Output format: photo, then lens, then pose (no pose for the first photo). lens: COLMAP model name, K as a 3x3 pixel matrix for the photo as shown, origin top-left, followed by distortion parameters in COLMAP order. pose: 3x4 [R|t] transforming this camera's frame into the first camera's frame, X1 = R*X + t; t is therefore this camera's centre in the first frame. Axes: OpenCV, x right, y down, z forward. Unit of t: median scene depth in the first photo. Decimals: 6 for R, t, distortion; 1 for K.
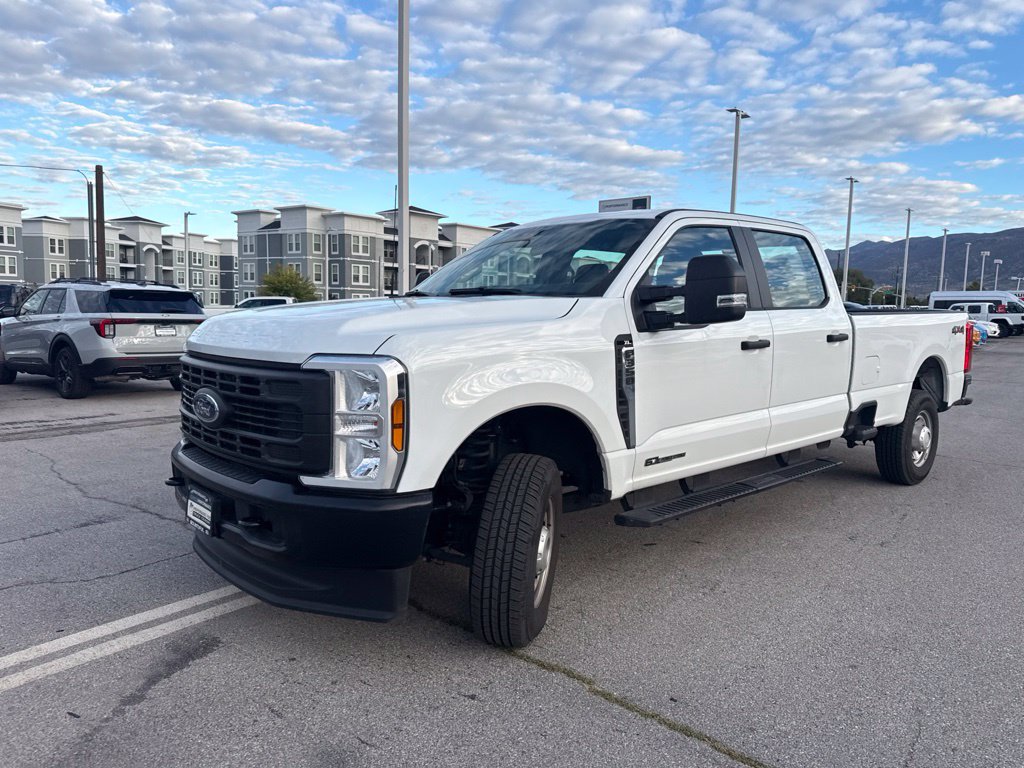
lens RADIAL K [[727.0, 0, 512.0], [0, 727.0, 384.0], [0, 0, 1]] dist [0.007739, -0.007961]
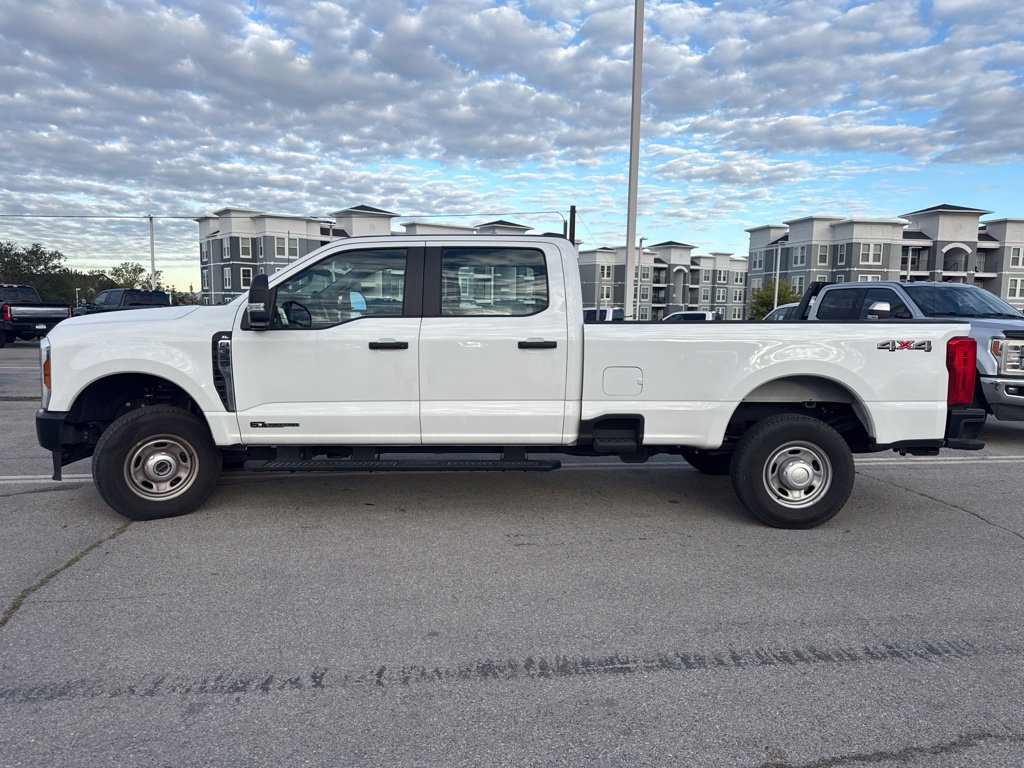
lens RADIAL K [[725.5, 0, 508.8], [0, 725.5, 400.5], [0, 0, 1]] dist [-0.002290, -0.005202]
pose [[0.747903, 0.068788, -0.660234, 0.130631], [-0.067394, 0.997346, 0.027568, -0.000928], [0.660378, 0.023877, 0.750554, 0.024289]]
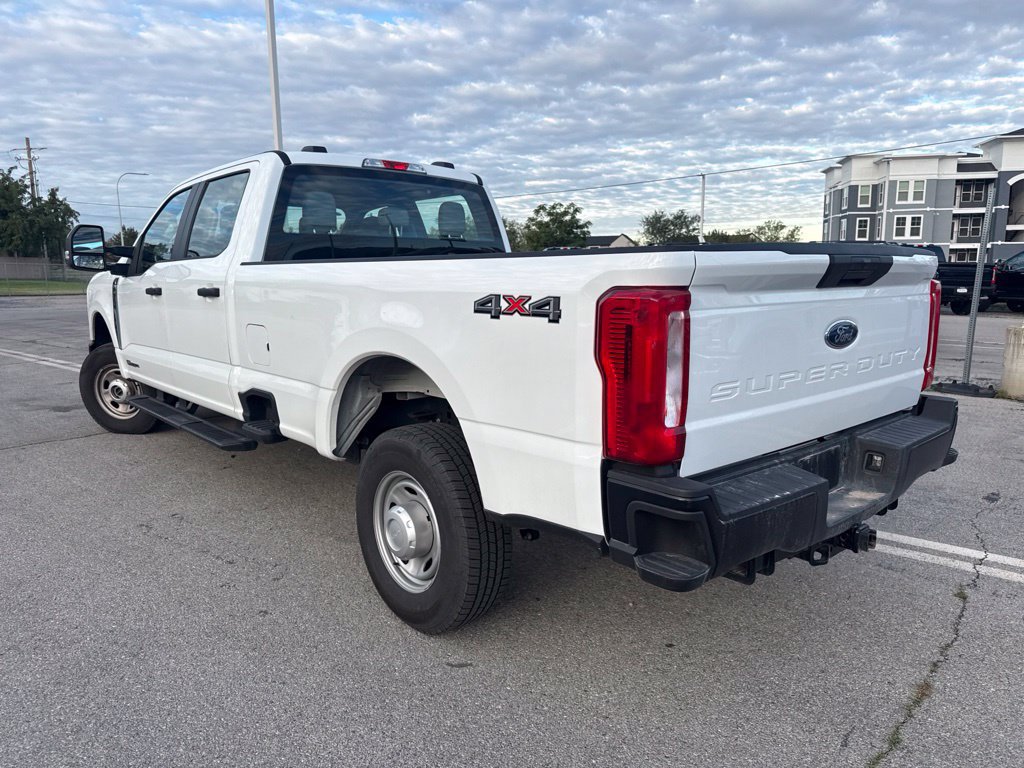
lens RADIAL K [[726.5, 0, 522.1], [0, 726.5, 386.6], [0, 0, 1]] dist [0.008098, -0.007935]
pose [[-0.002947, 0.142581, -0.989779, 0.152371], [-0.097793, 0.984998, 0.142184, -0.012284], [0.995202, 0.097213, 0.011041, 0.150611]]
